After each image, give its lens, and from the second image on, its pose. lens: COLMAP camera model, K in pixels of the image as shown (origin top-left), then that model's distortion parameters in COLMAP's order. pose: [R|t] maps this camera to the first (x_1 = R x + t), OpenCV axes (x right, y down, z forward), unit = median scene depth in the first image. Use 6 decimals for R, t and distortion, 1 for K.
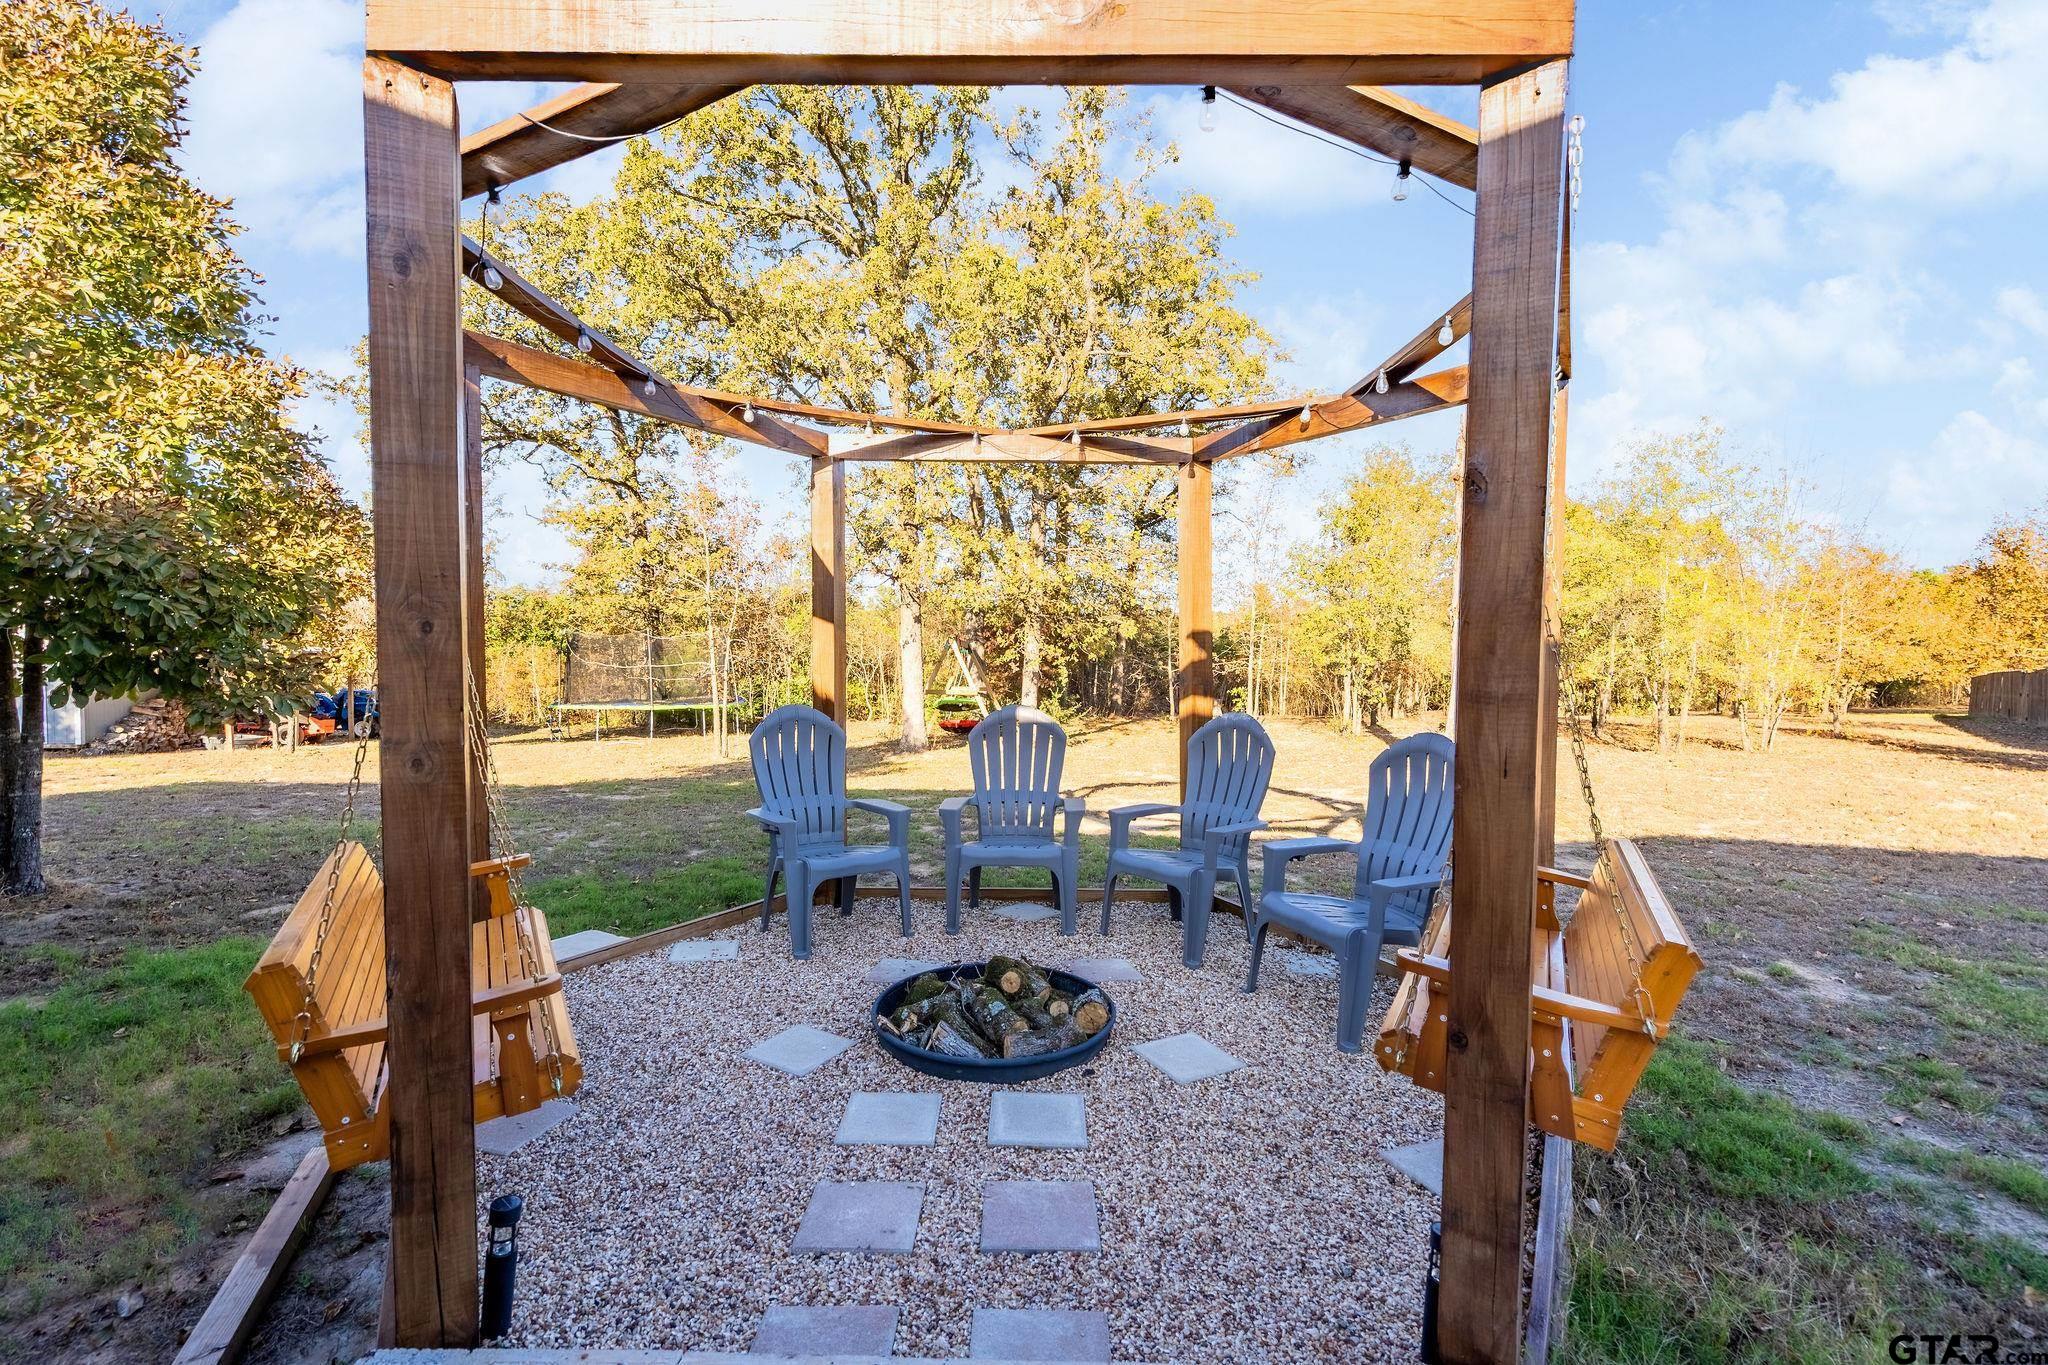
lens RADIAL K [[935.9, 0, 1024.0], [0, 935.9, 682.5], [0, 0, 1]] dist [-0.001455, 0.000161]
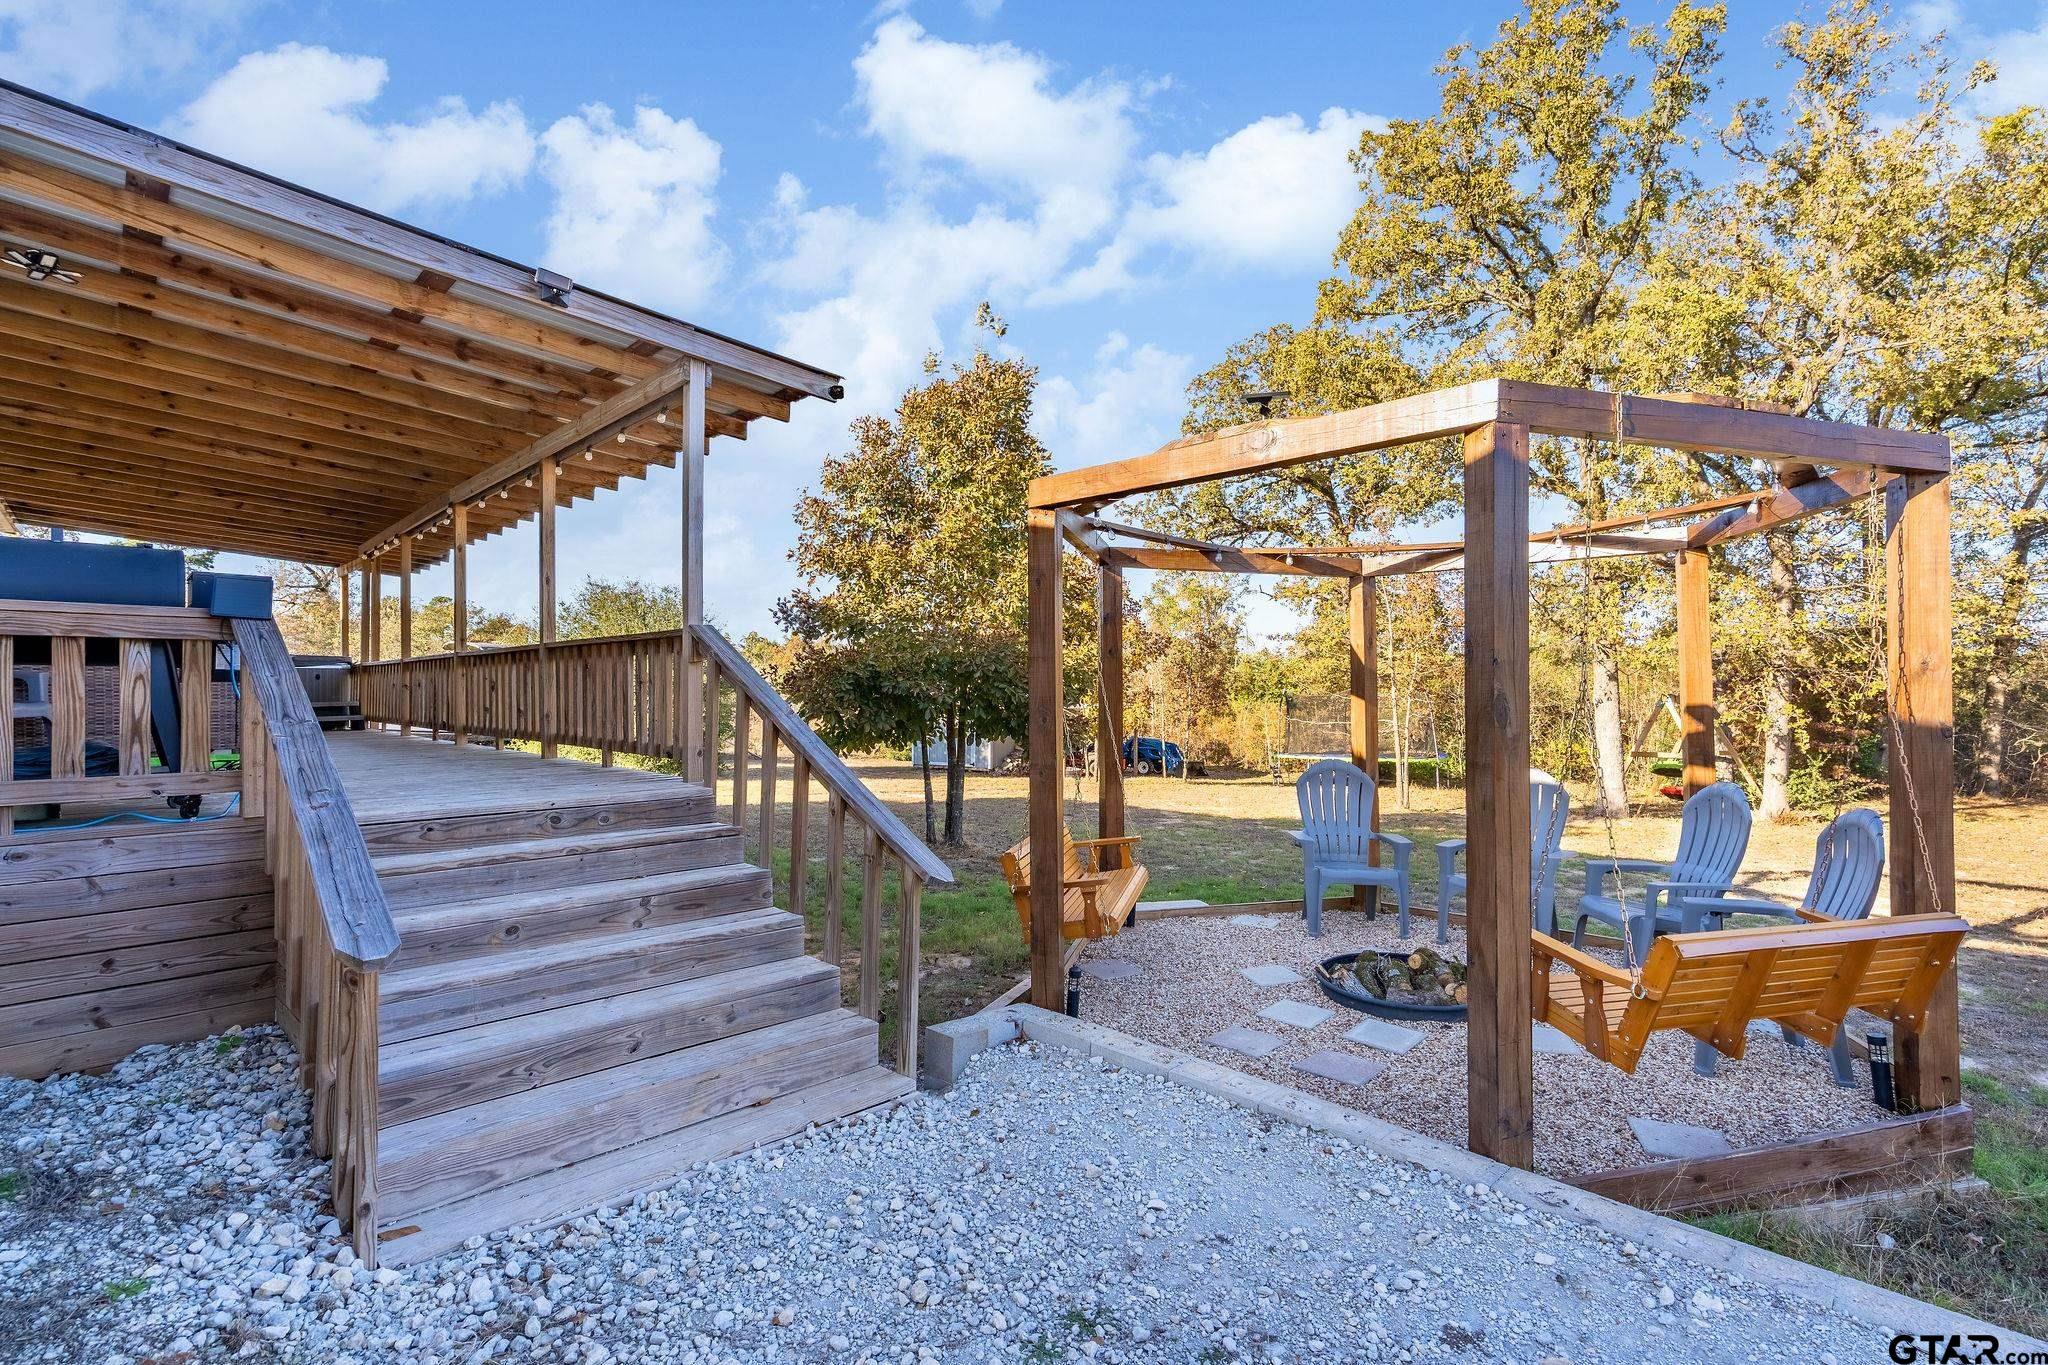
lens RADIAL K [[935.9, 0, 1024.0], [0, 935.9, 682.5], [0, 0, 1]] dist [-0.001455, 0.000161]
pose [[0.722114, -0.017708, -0.691547, 0.118038], [-0.021343, 0.998626, -0.047857, -0.004099], [0.691444, 0.049318, 0.720744, -0.095955]]
